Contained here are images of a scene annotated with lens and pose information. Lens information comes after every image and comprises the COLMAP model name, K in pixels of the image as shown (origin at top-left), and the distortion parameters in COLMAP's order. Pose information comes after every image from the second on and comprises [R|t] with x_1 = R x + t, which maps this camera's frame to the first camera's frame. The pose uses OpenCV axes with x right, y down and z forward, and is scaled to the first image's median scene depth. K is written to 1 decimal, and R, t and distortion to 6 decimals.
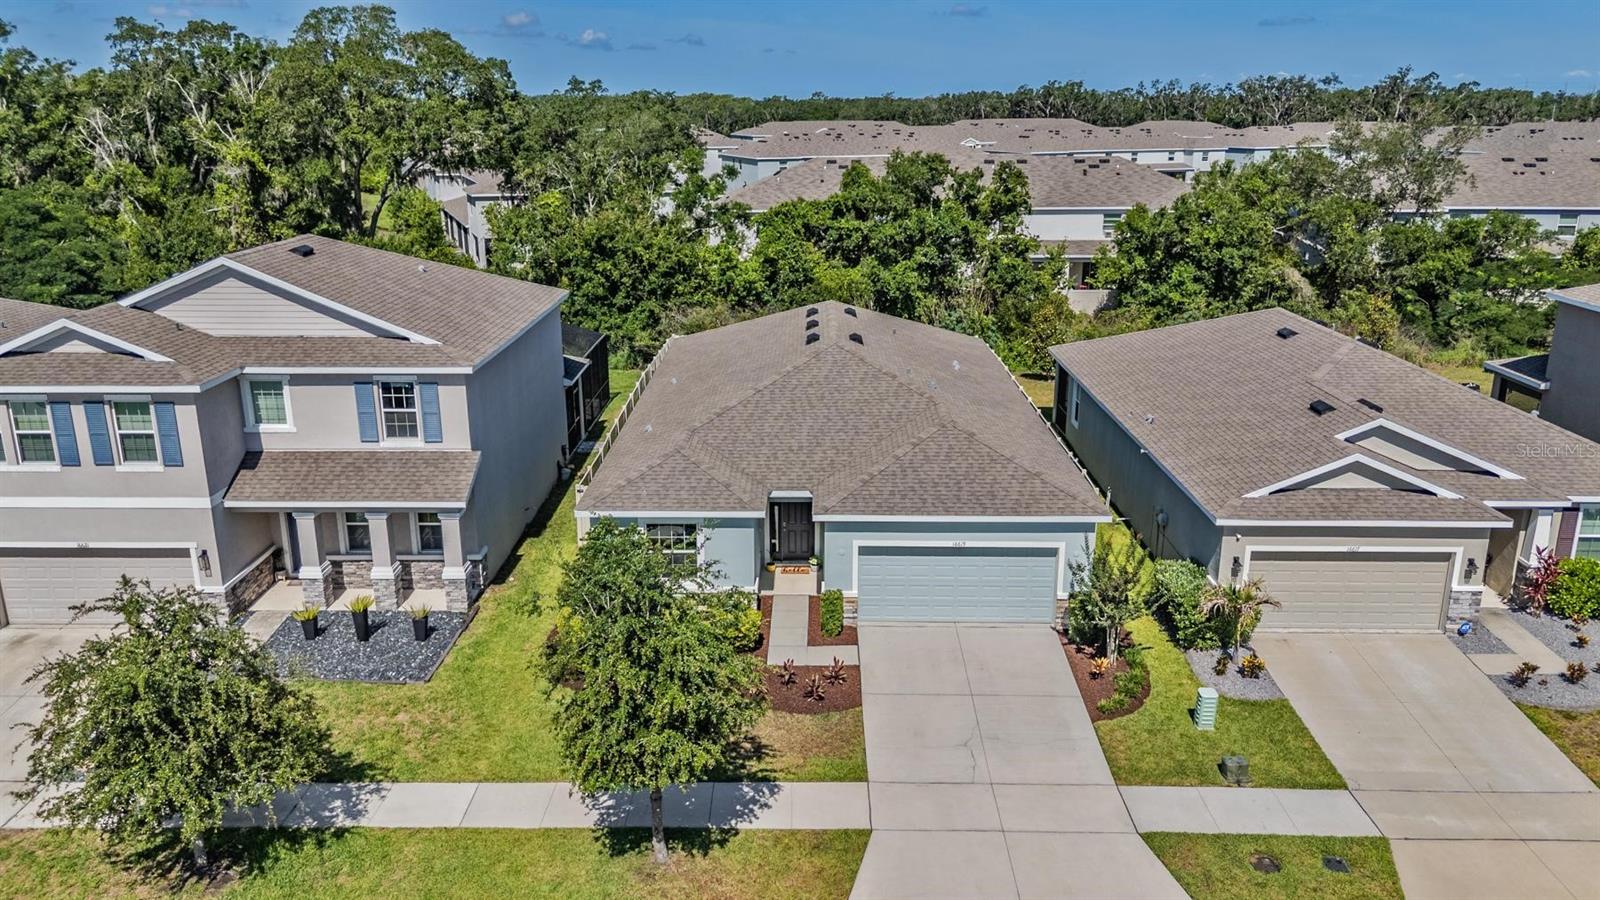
lens RADIAL K [[1180.8, 0, 800.0], [0, 1180.8, 450.0], [0, 0, 1]] dist [0.072619, -0.070633]
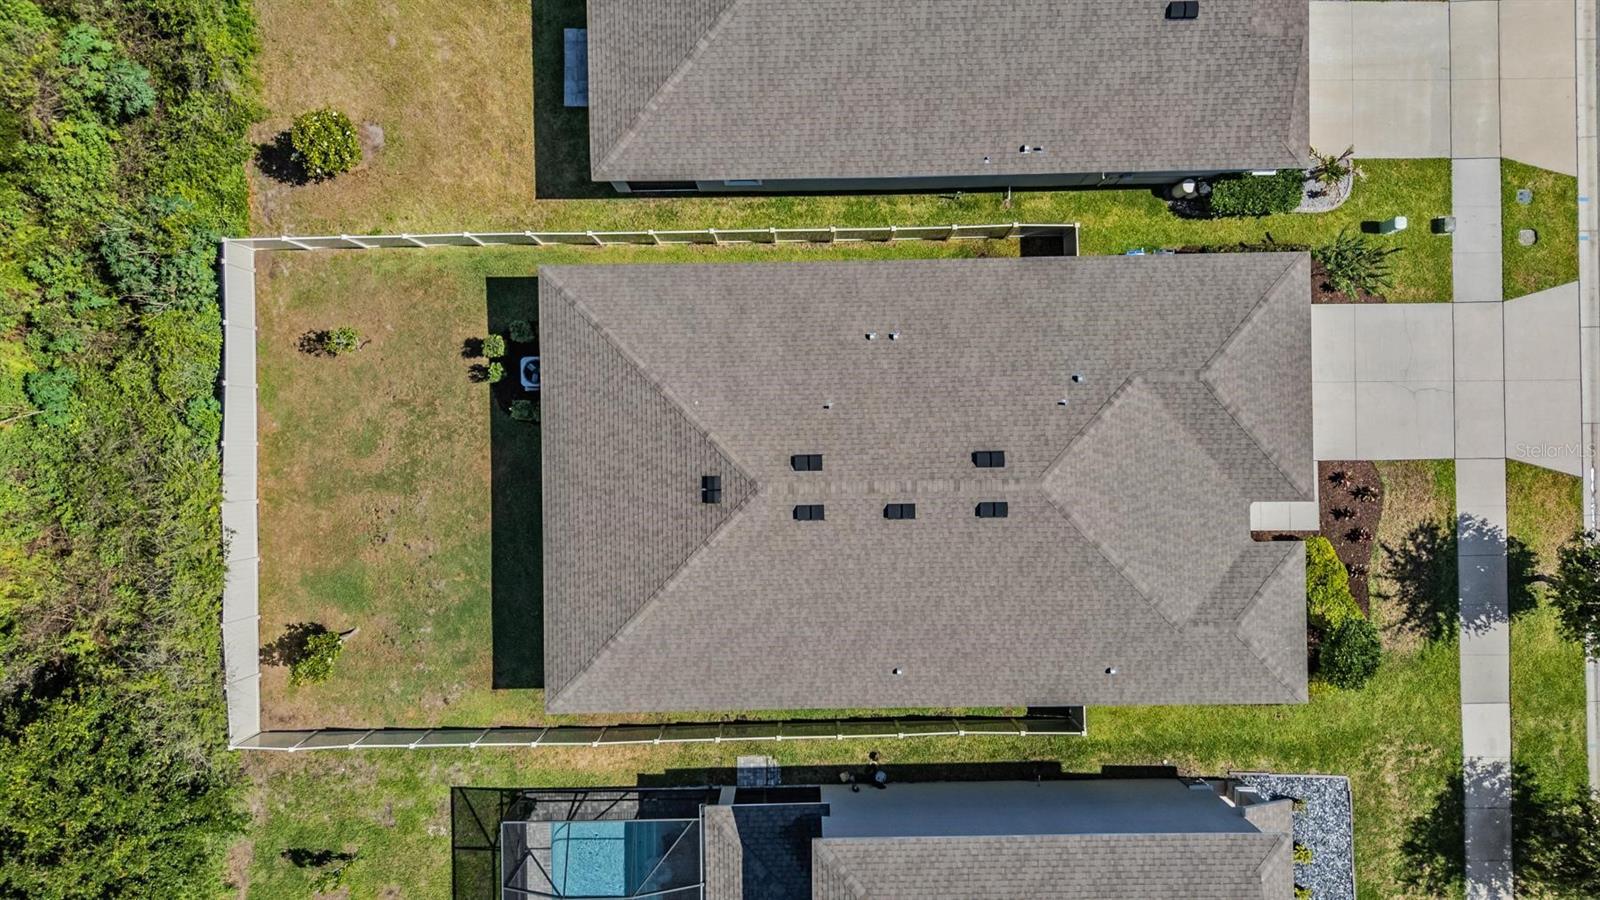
lens RADIAL K [[1180.8, 0, 800.0], [0, 1180.8, 450.0], [0, 0, 1]] dist [0.072619, -0.070633]
pose [[-0.021935, -0.999753, -0.003621, 0.072737], [0.282512, -0.009673, 0.959215, -1.164413], [-0.959013, 0.020018, 0.282655, 1.076573]]
